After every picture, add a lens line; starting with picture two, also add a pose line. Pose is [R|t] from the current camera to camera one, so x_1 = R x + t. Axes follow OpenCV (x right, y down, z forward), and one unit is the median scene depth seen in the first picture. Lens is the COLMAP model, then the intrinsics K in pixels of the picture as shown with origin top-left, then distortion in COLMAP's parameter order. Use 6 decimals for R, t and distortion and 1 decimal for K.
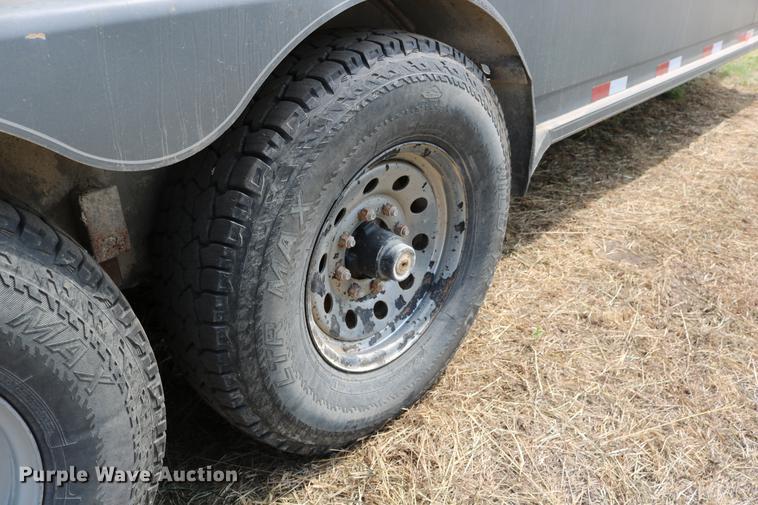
lens RADIAL K [[623.7, 0, 384.9], [0, 623.7, 252.7], [0, 0, 1]] dist [-0.149024, 0.111834]
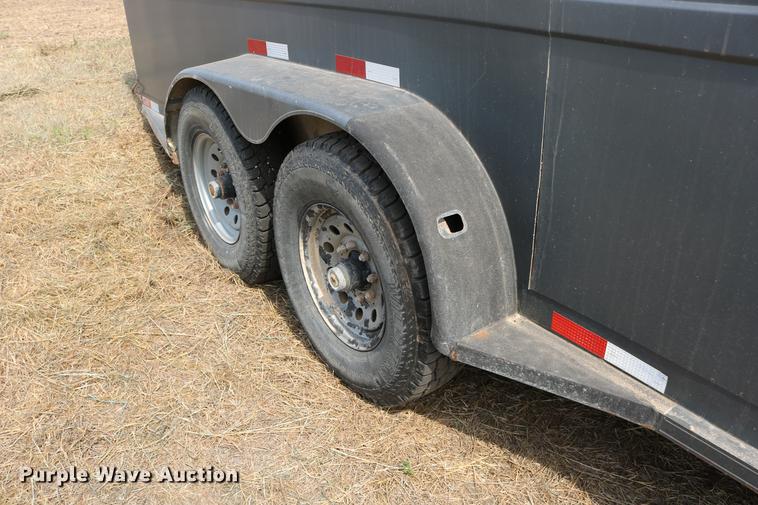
lens RADIAL K [[623.7, 0, 378.9], [0, 623.7, 260.1], [0, 0, 1]] dist [-0.149024, 0.111834]
pose [[-0.194104, 0.463180, -0.864747, 1.725091], [-0.433102, 0.750485, 0.499194, -1.094480], [0.880197, 0.471419, 0.054931, 1.276521]]
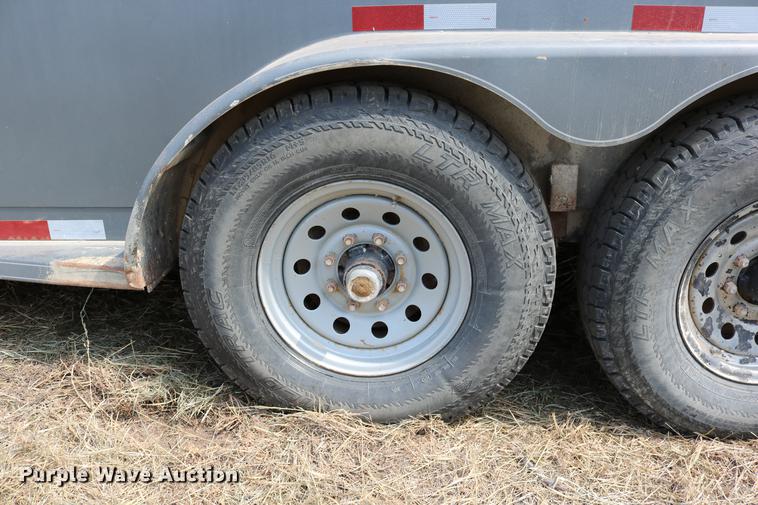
lens RADIAL K [[623.7, 0, 382.8], [0, 623.7, 243.2], [0, 0, 1]] dist [-0.149024, 0.111834]
pose [[0.629785, 0.270207, -0.728258, 0.421363], [-0.351211, 0.935295, 0.043303, 0.177638], [0.692836, 0.228500, 0.683934, -0.343055]]
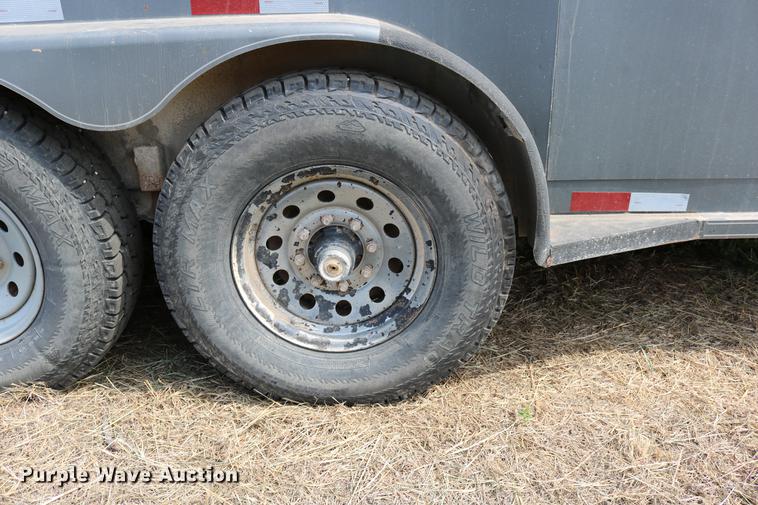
lens RADIAL K [[623.7, 0, 379.5], [0, 623.7, 247.3], [0, 0, 1]] dist [-0.149024, 0.111834]
pose [[0.677762, 0.284428, -0.678040, 1.122077], [-0.331208, 0.941396, 0.063830, -0.156377], [0.656459, 0.181311, 0.732248, 0.250989]]
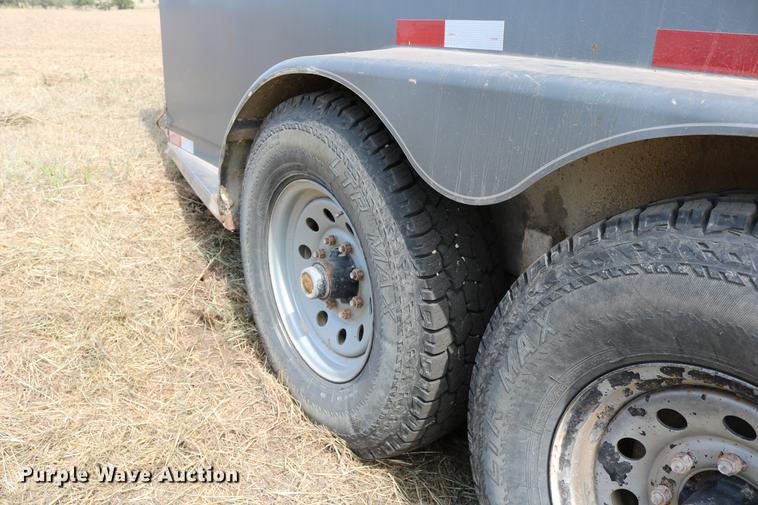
lens RADIAL K [[623.7, 0, 378.7], [0, 623.7, 254.8], [0, 0, 1]] dist [-0.149024, 0.111834]
pose [[-0.204931, 0.339021, -0.918187, 0.702385], [-0.488313, 0.777597, 0.396098, -0.385726], [0.848265, 0.529536, 0.006194, 0.731287]]
